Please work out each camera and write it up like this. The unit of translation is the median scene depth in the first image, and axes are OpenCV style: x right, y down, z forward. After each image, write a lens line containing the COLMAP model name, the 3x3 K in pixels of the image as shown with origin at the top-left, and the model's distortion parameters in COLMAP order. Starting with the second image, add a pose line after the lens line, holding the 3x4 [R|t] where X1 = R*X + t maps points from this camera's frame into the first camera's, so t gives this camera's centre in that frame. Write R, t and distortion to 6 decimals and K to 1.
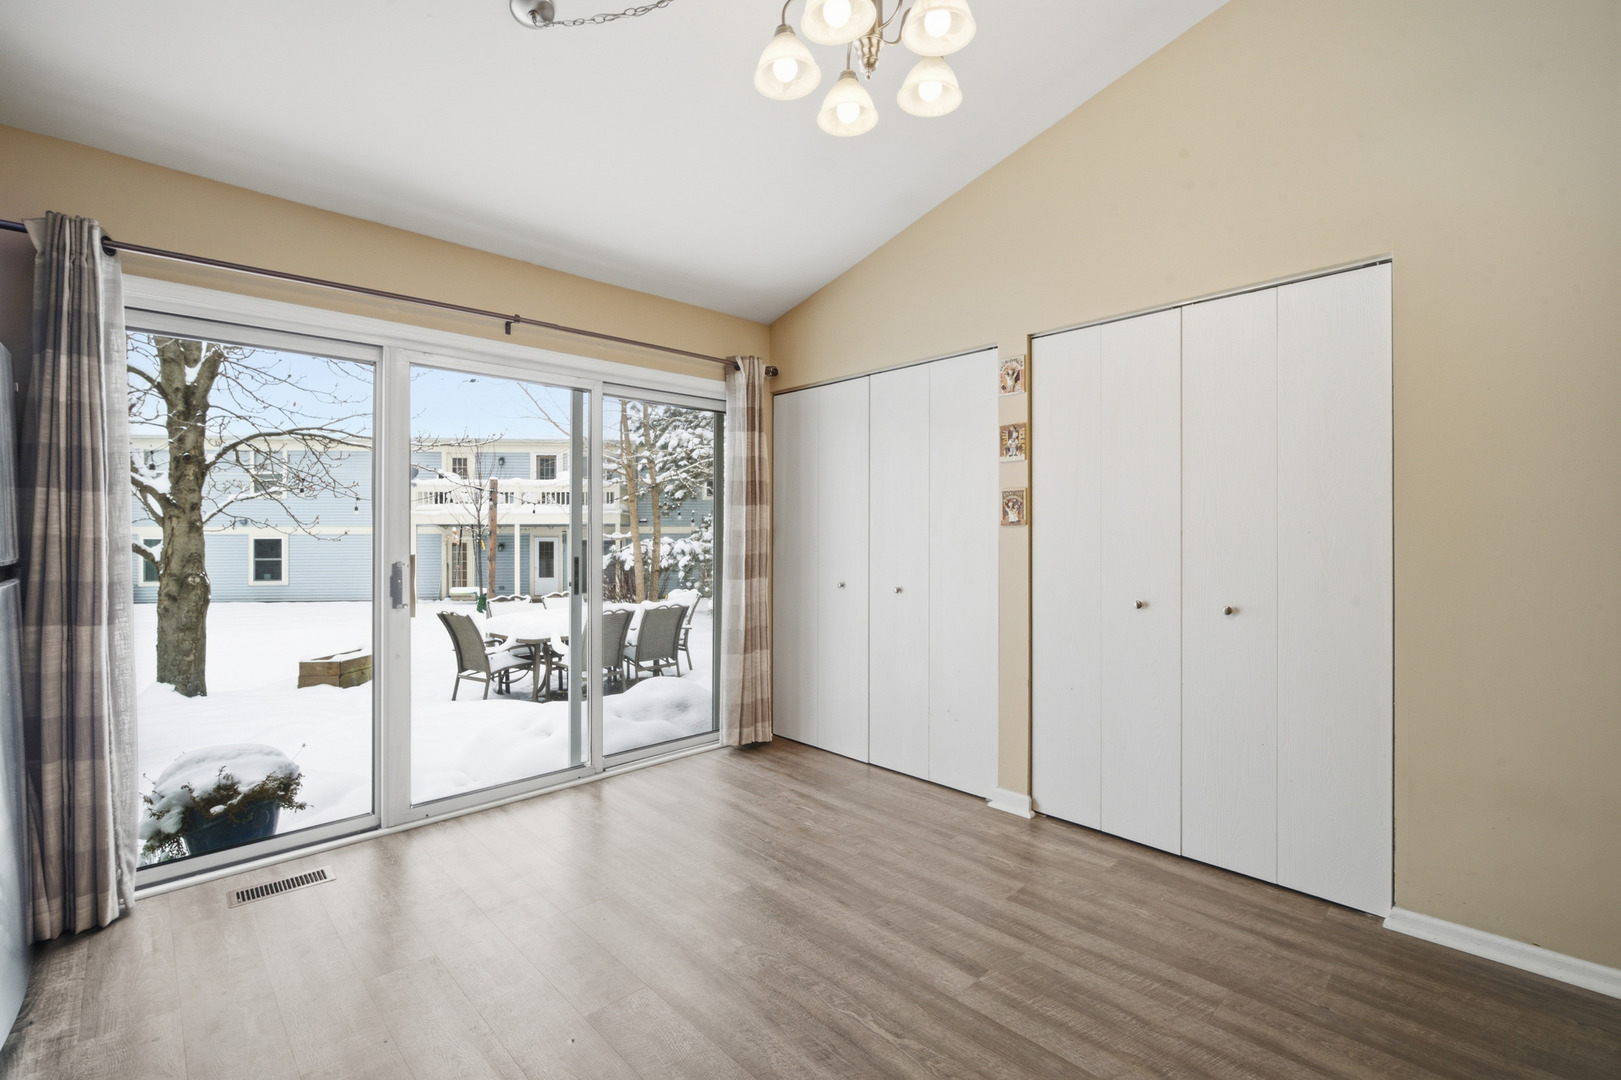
lens RADIAL K [[723.2, 0, 811.9], [0, 723.2, 532.4], [0, 0, 1]] dist [0.001069, 0.000246]
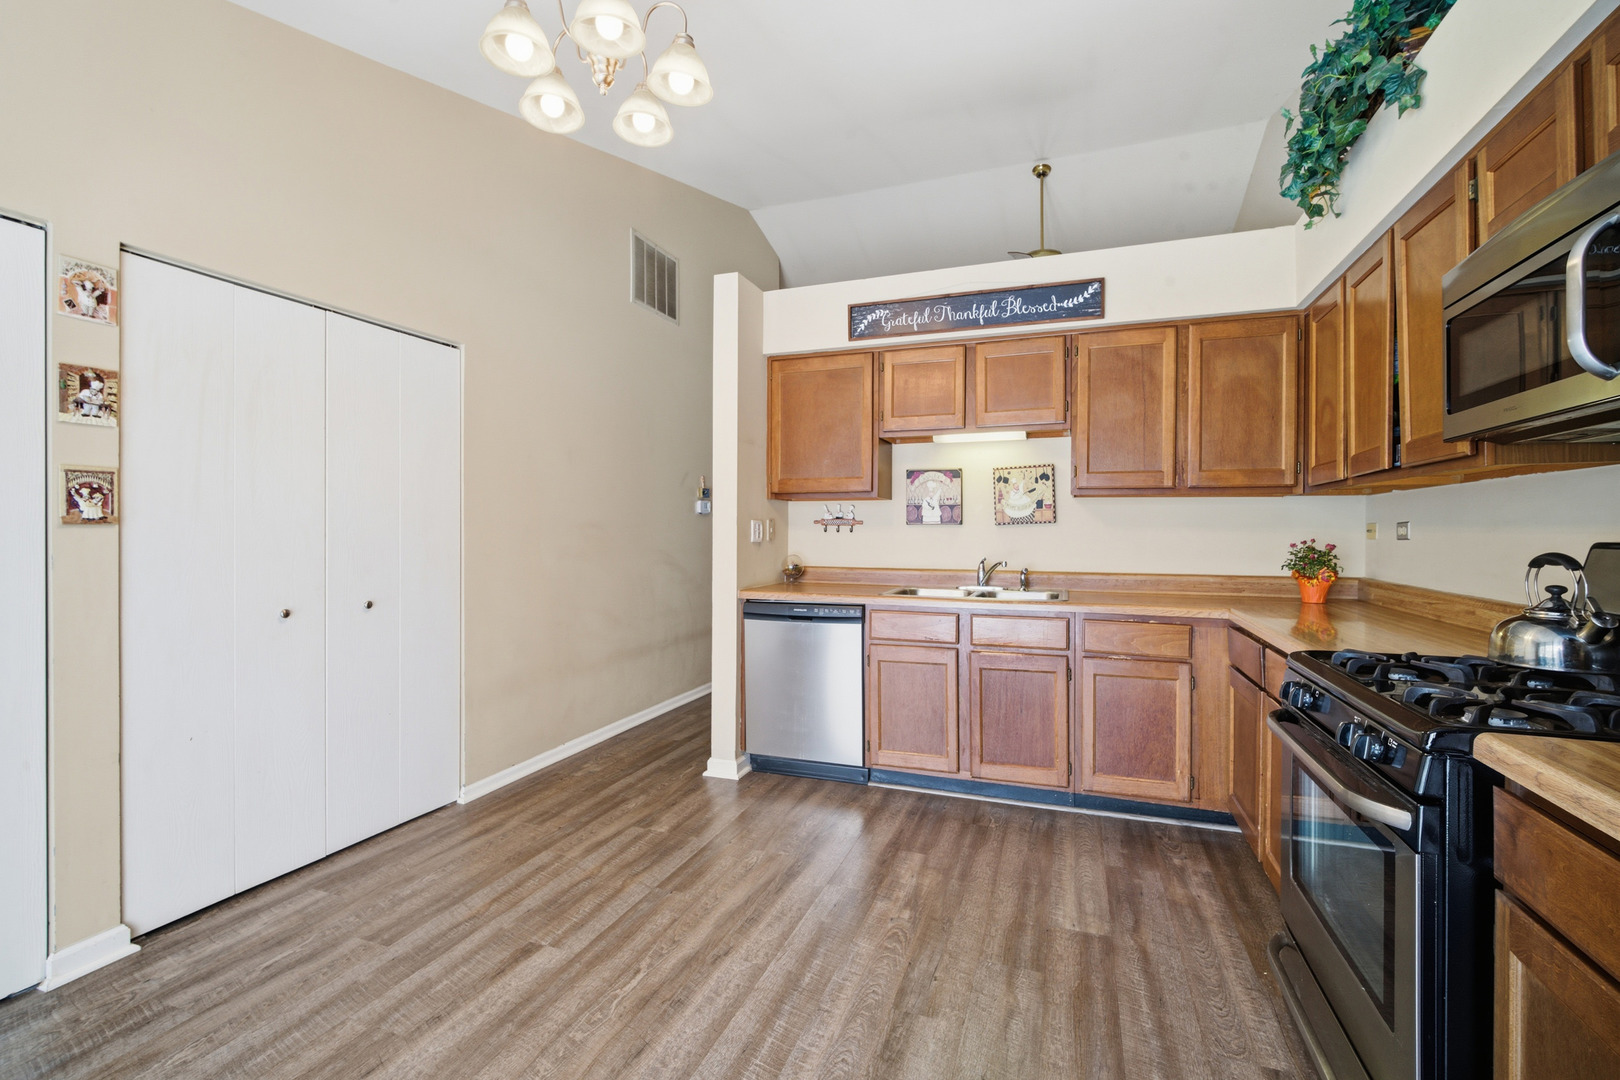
lens RADIAL K [[722.7, 0, 811.0], [0, 722.7, 537.0], [0, 0, 1]] dist [0.001069, 0.000246]
pose [[-0.438607, -0.003912, 0.898670, -0.751192], [0.001250, 0.999987, 0.004963, -0.001136], [-0.898678, 0.003300, -0.438597, 0.911251]]
